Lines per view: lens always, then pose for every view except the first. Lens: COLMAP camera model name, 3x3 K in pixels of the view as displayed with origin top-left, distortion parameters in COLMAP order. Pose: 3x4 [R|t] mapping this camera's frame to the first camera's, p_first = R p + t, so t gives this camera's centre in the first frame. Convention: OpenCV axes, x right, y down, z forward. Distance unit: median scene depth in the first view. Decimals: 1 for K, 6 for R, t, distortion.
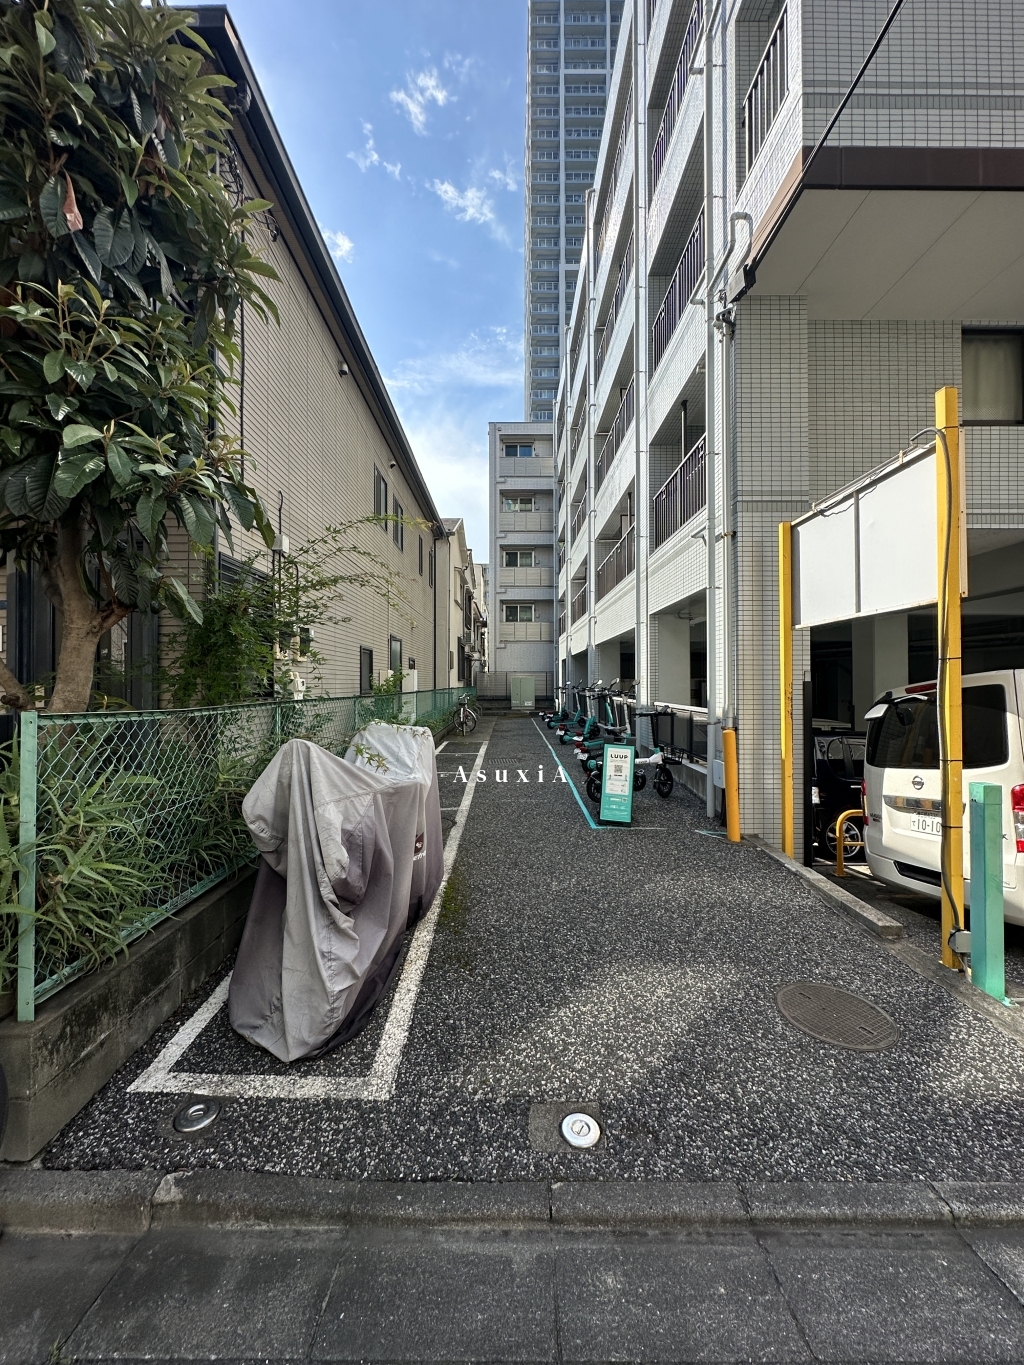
lens RADIAL K [[544.8, 0, 512.0], [0, 544.8, 682.5], [0, 0, 1]] dist [-0.002507, -0.000884]
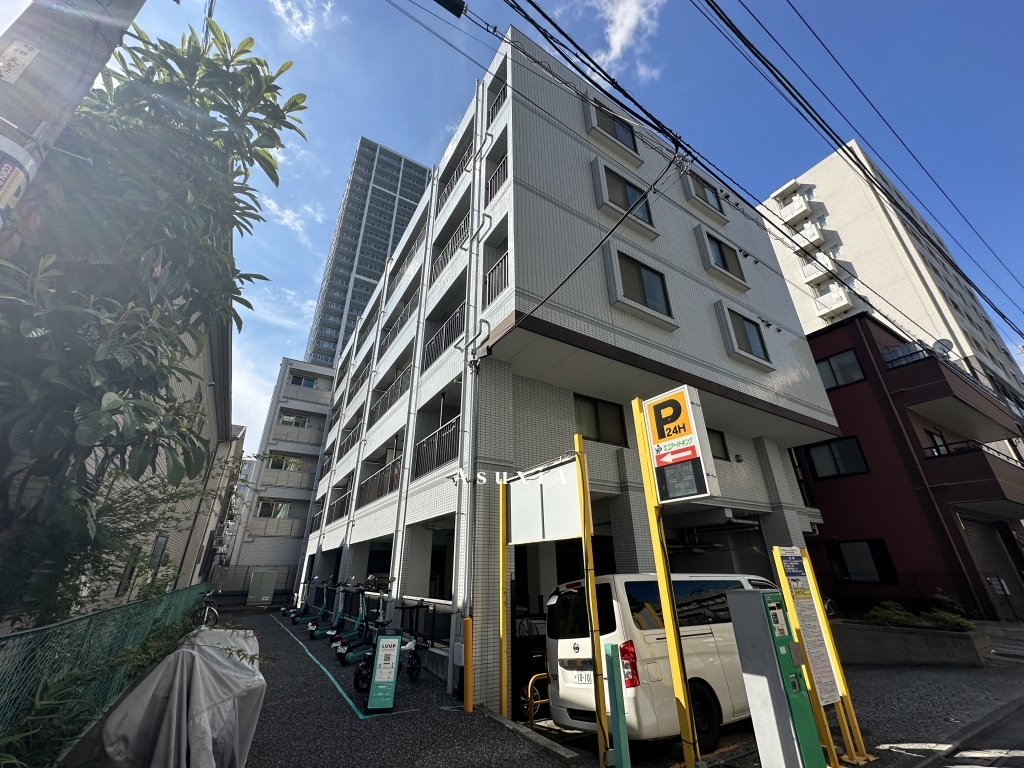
lens RADIAL K [[408.7, 0, 512.0], [0, 408.7, 384.0], [0, 0, 1]] dist [-0.002507, -0.000884]
pose [[0.850423, 0.217326, 0.479113, -0.144926], [0.004750, 0.907481, -0.420065, -0.018704], [-0.526078, 0.359509, 0.770711, -0.112968]]
